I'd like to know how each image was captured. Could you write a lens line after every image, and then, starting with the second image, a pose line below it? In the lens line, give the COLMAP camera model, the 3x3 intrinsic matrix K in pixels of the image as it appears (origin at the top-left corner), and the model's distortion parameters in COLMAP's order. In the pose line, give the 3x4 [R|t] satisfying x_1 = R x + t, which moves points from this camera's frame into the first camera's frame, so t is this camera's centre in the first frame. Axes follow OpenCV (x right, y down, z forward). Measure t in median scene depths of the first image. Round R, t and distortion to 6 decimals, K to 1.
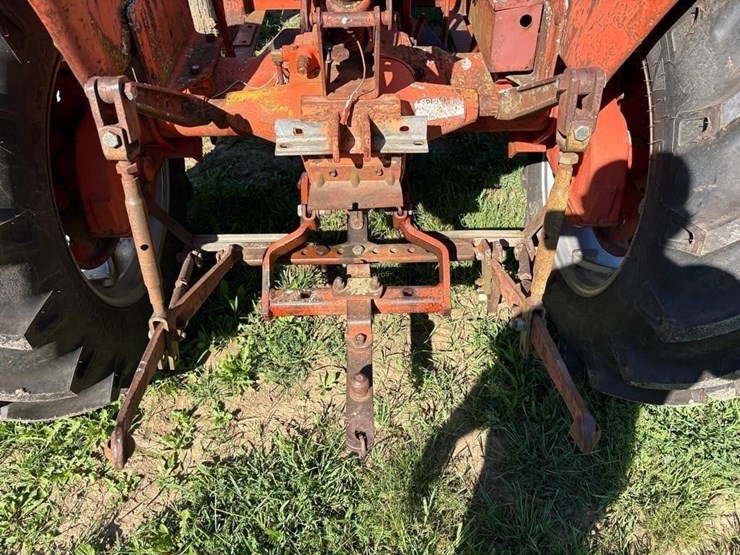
lens RADIAL K [[561.0, 0, 378.2], [0, 561.0, 272.7], [0, 0, 1]] dist [0.031962, -0.029647]
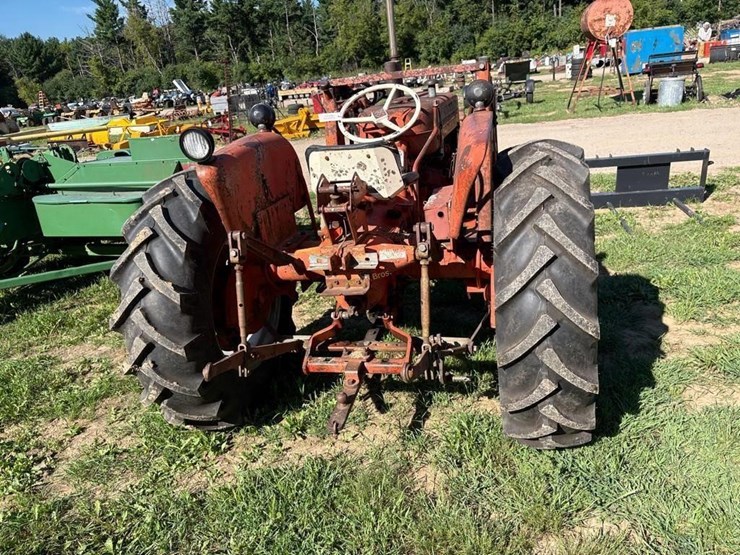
lens RADIAL K [[561.0, 0, 380.6], [0, 561.0, 276.3], [0, 0, 1]] dist [0.031962, -0.029647]
pose [[0.962980, -0.008449, -0.269439, 0.631538], [-0.098903, 0.918733, -0.382292, 0.570156], [0.250773, 0.394788, 0.883887, -0.763258]]
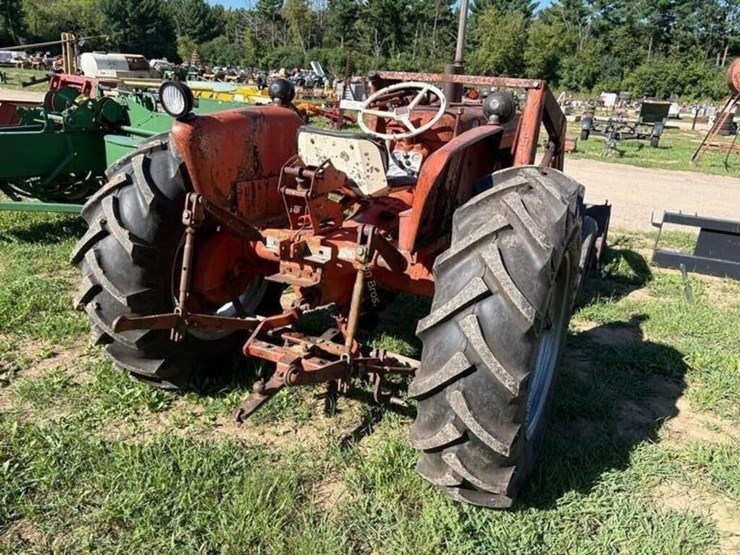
lens RADIAL K [[561.0, 0, 374.8], [0, 561.0, 278.7], [0, 0, 1]] dist [0.031962, -0.029647]
pose [[0.884462, 0.208314, -0.417532, 1.019317], [-0.367544, 0.862299, -0.348356, 0.423726], [0.287470, 0.461569, 0.839235, -0.526849]]
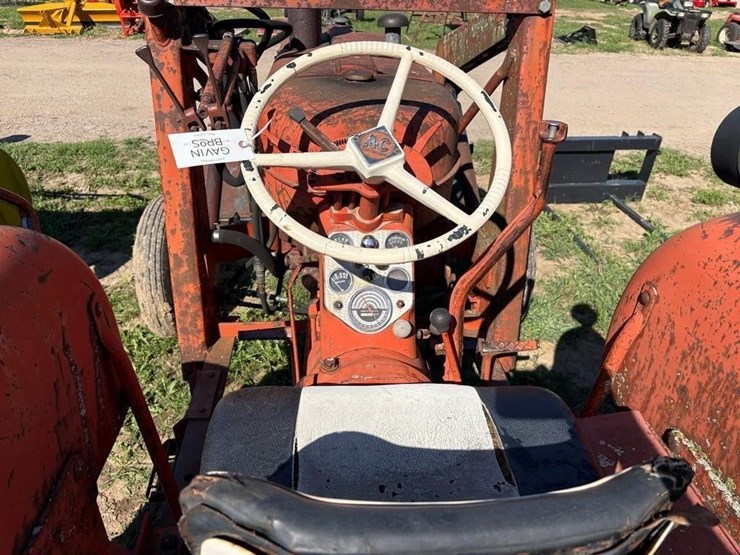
lens RADIAL K [[561.0, 0, 370.7], [0, 561.0, 273.2], [0, 0, 1]] dist [0.031962, -0.029647]
pose [[0.997995, 0.000974, 0.063283, -0.142258], [0.015356, 0.966277, -0.257045, -0.744181], [-0.061400, 0.257502, 0.964325, 0.513120]]
